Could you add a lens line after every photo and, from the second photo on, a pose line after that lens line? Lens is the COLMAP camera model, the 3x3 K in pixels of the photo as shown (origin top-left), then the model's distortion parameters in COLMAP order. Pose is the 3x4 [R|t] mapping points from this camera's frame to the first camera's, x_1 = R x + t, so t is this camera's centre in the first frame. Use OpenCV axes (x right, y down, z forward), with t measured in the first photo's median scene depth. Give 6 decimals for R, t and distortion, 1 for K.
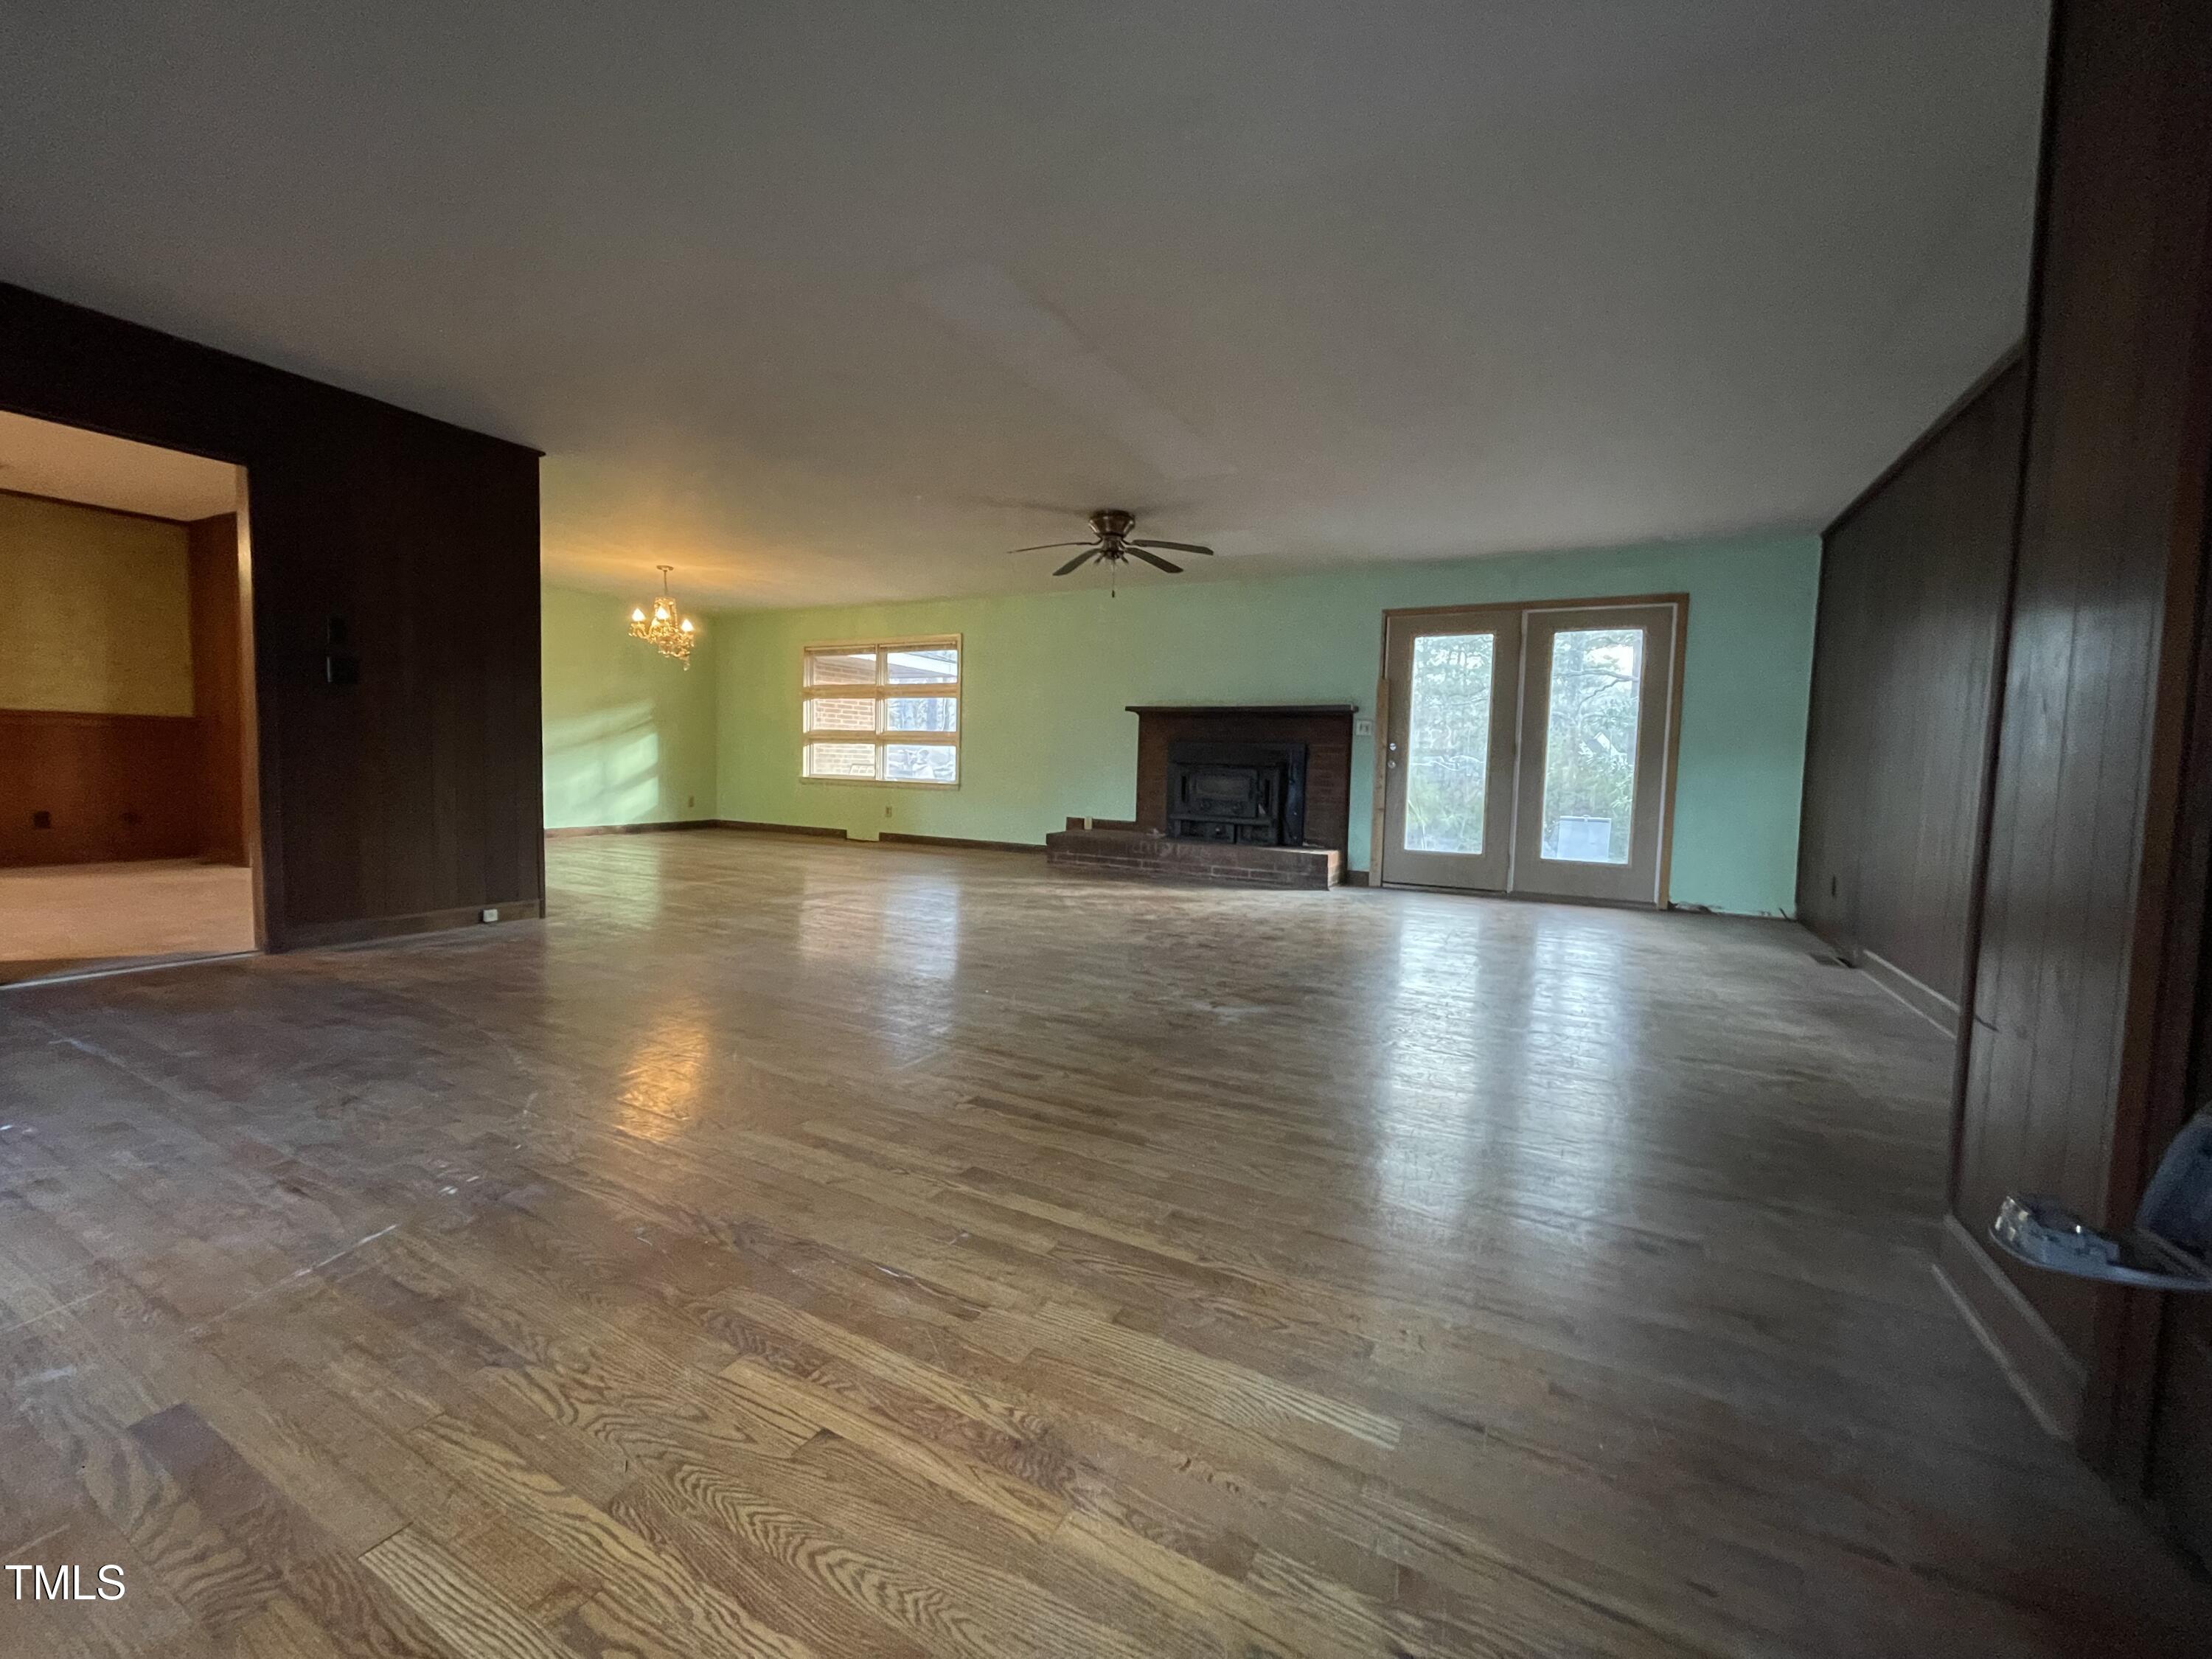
lens RADIAL K [[896.4, 0, 1106.0], [0, 896.4, 829.5], [0, 0, 1]] dist [-0.002299, 0.000093]
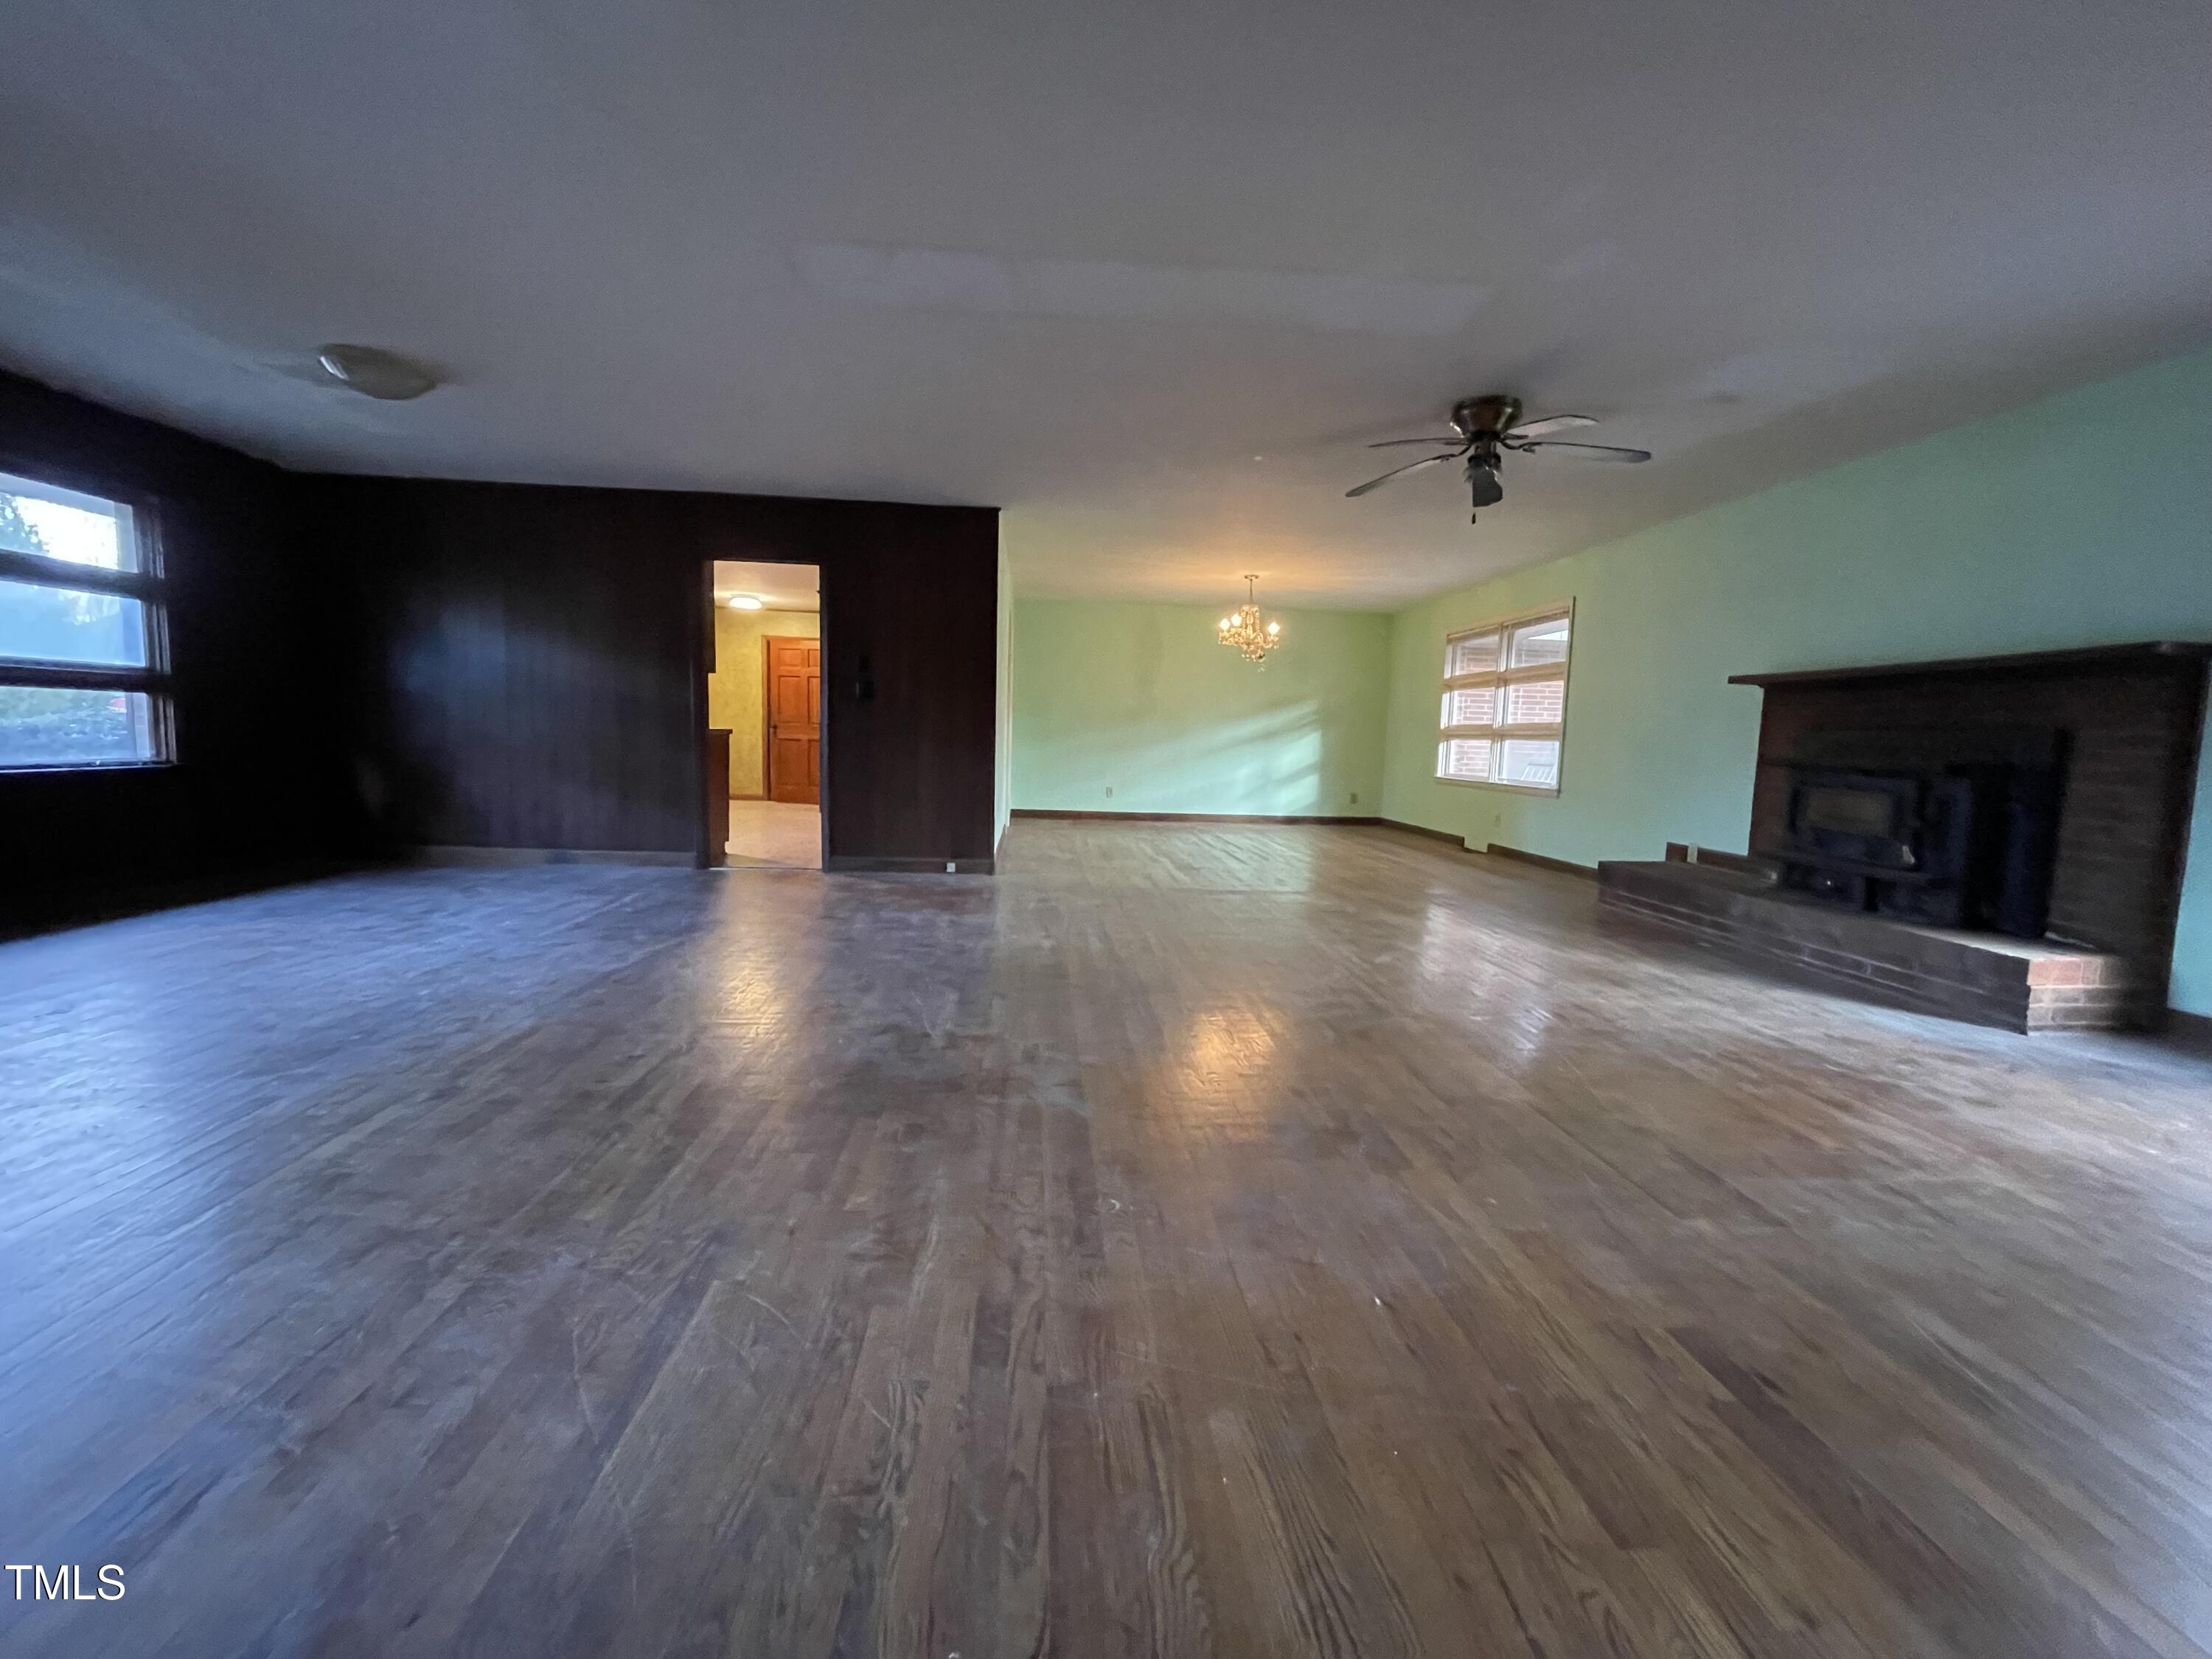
lens RADIAL K [[892.3, 0, 1100.0], [0, 892.3, 833.3], [0, 0, 1]] dist [-0.003817, -0.000053]
pose [[0.528539, 0.079112, -0.845215, 0.346603], [-0.077672, 0.995979, 0.044653, -0.019747], [0.845348, 0.042048, 0.532558, 0.296876]]
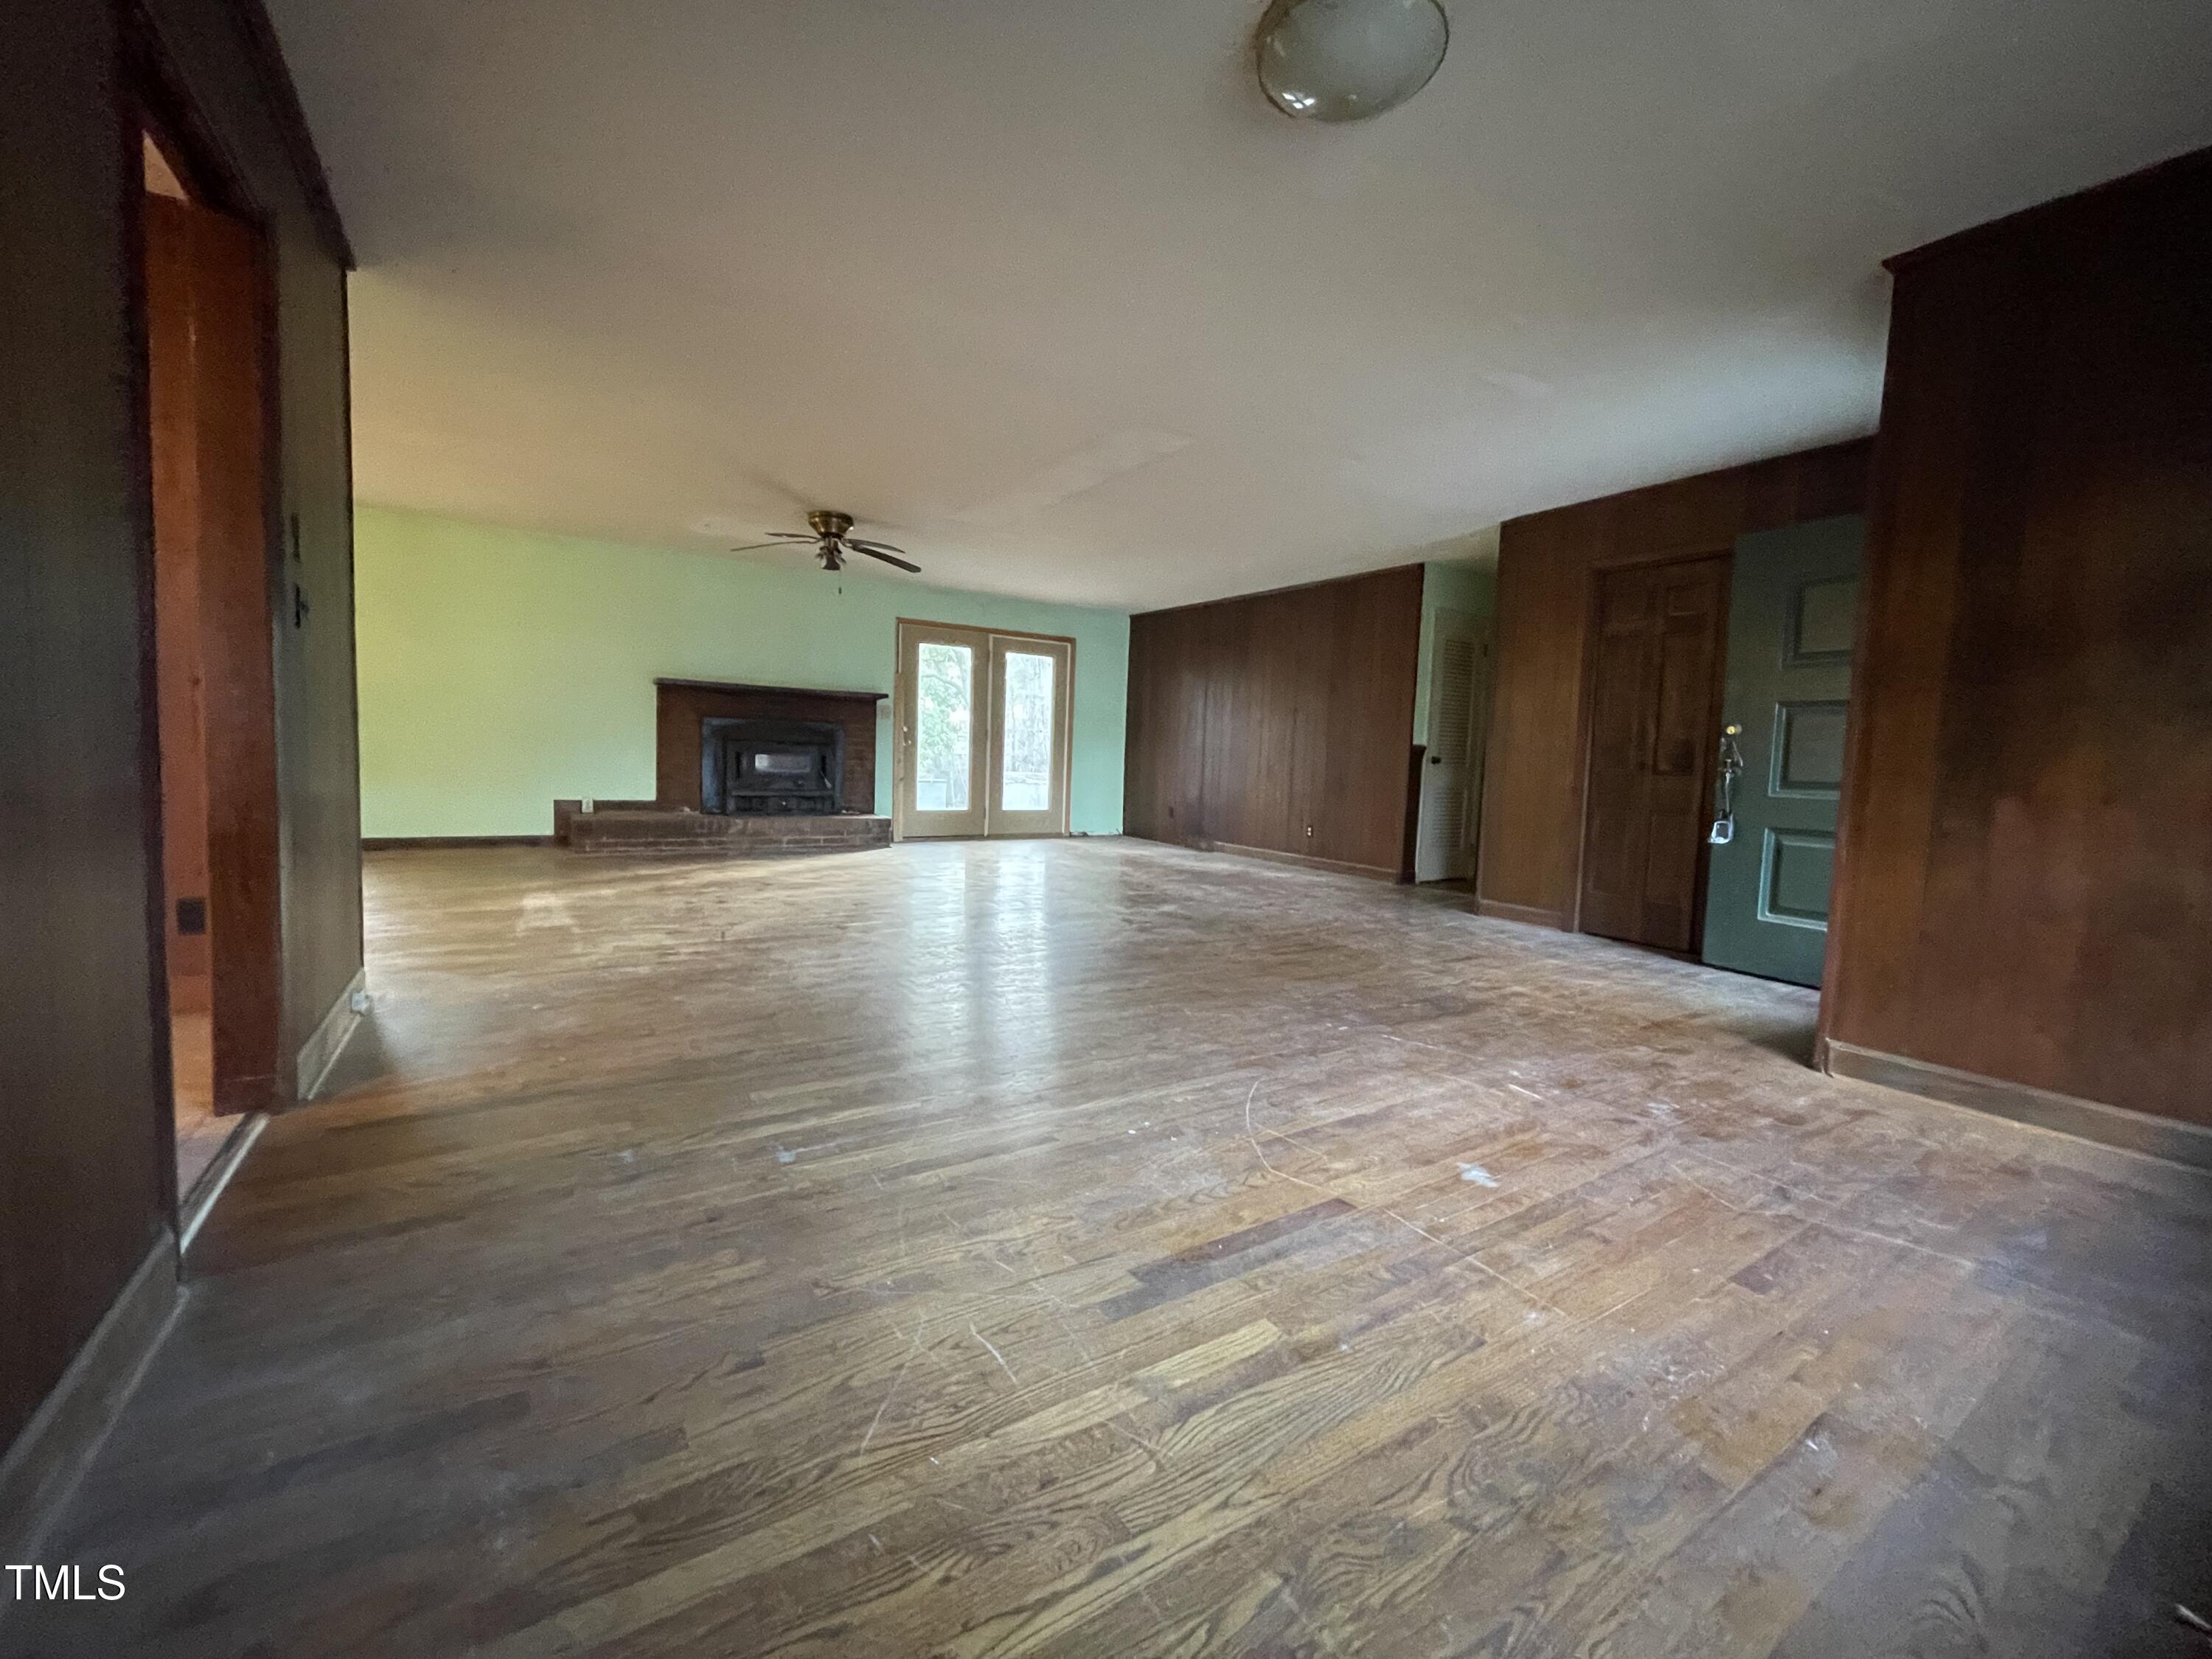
lens RADIAL K [[892.3, 0, 1106.0], [0, 892.3, 829.5], [0, 0, 1]] dist [0.020898, 0.000081]
pose [[0.479579, -0.083928, 0.873476, -0.610533], [0.042371, 0.996469, 0.072482, -0.028913], [-0.876475, 0.002249, 0.481442, 0.146227]]
